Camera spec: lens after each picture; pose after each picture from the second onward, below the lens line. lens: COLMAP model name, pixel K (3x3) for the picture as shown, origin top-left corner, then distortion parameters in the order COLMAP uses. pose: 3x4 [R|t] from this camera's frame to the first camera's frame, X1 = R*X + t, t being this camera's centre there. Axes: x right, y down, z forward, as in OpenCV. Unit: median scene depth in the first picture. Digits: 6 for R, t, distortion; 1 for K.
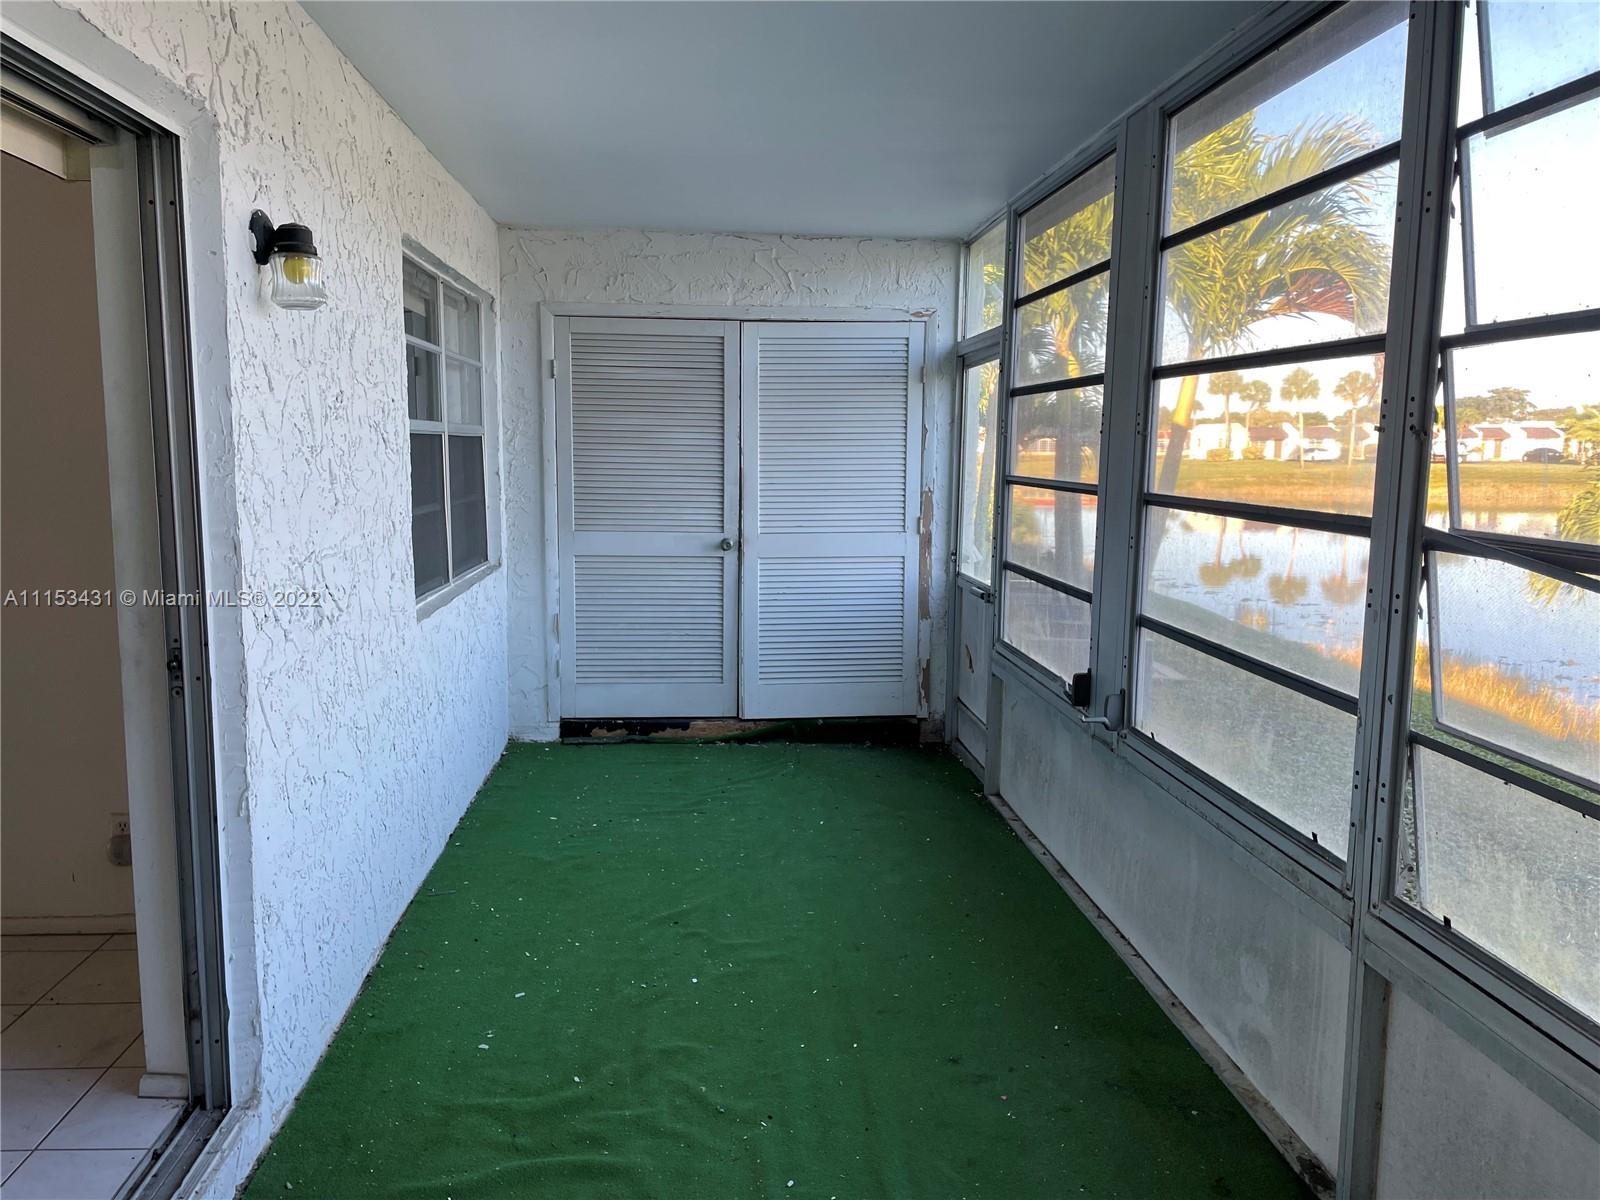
lens RADIAL K [[1199.6, 0, 800.0], [0, 1199.6, 600.0], [0, 0, 1]] dist [0.100283, -0.124163]
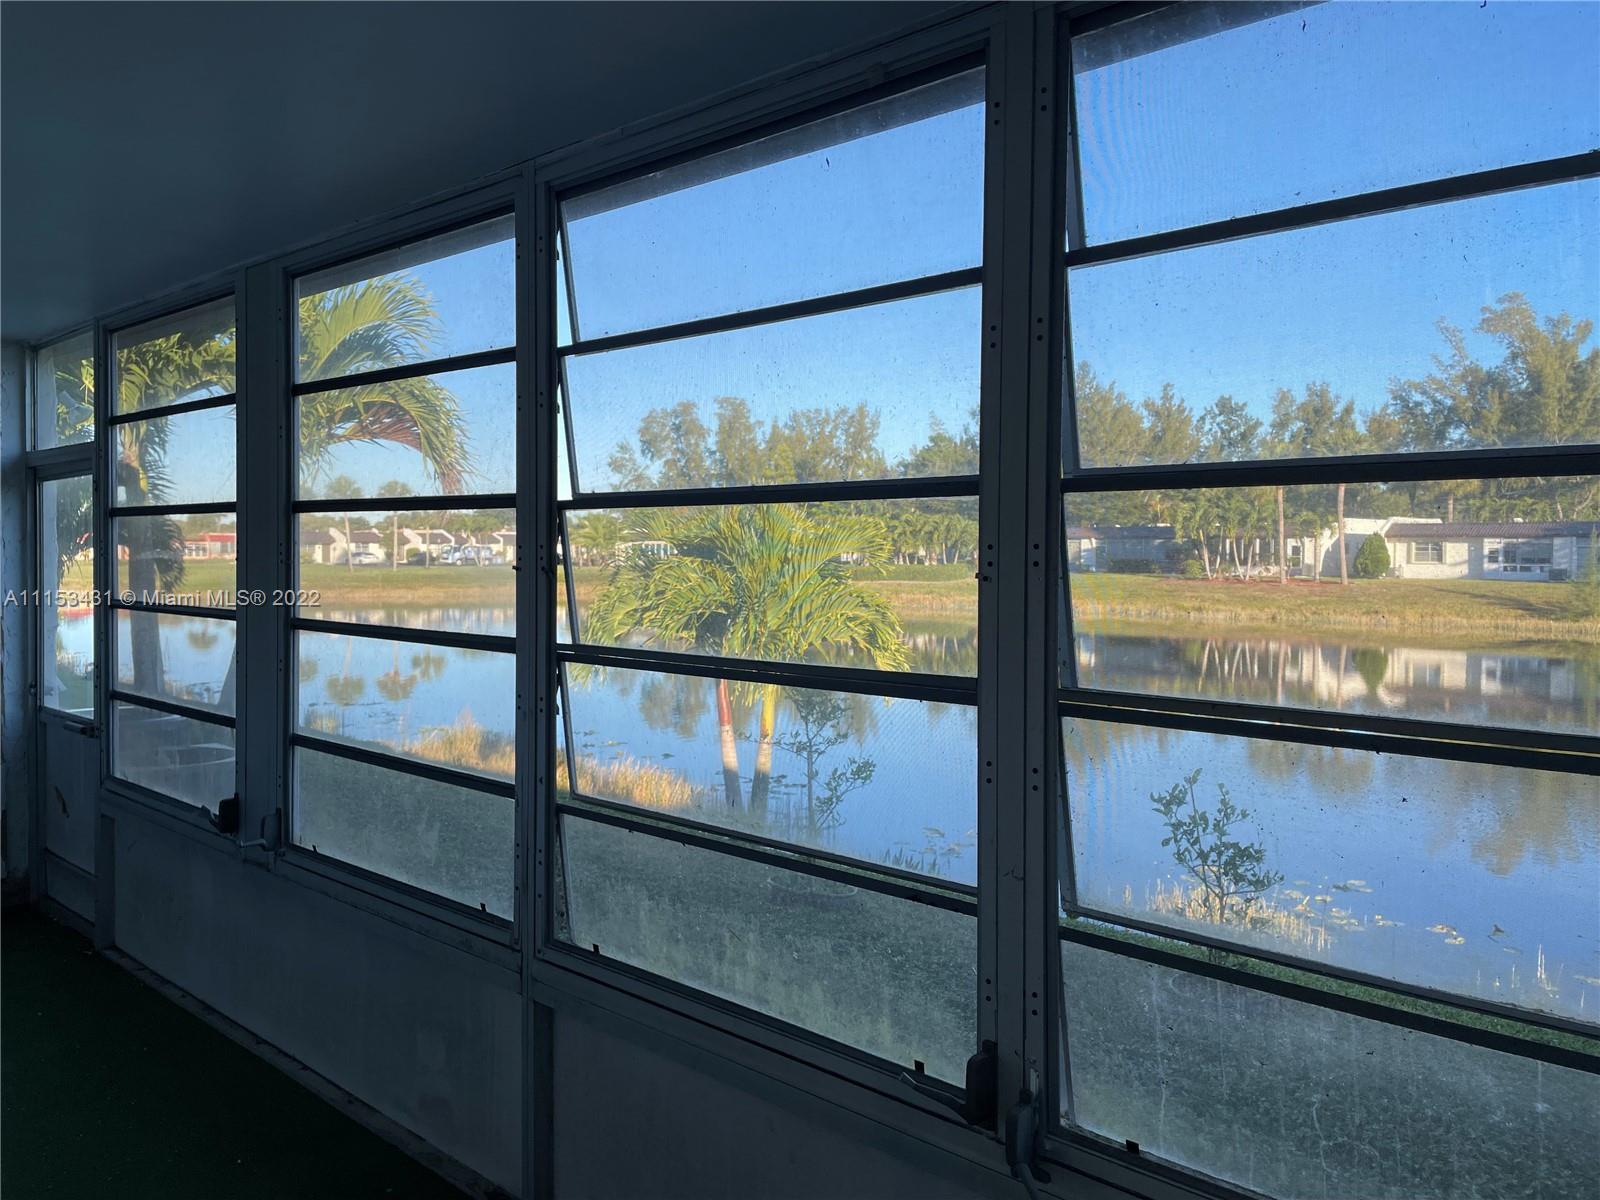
lens RADIAL K [[1204.9, 0, 799.3], [0, 1204.9, 581.0], [0, 0, 1]] dist [0.100215, -0.128430]
pose [[0.730076, -0.019328, 0.683092, -0.110859], [0.085661, 0.994304, -0.063420, -0.013945], [-0.677975, 0.104816, 0.727573, -0.074722]]
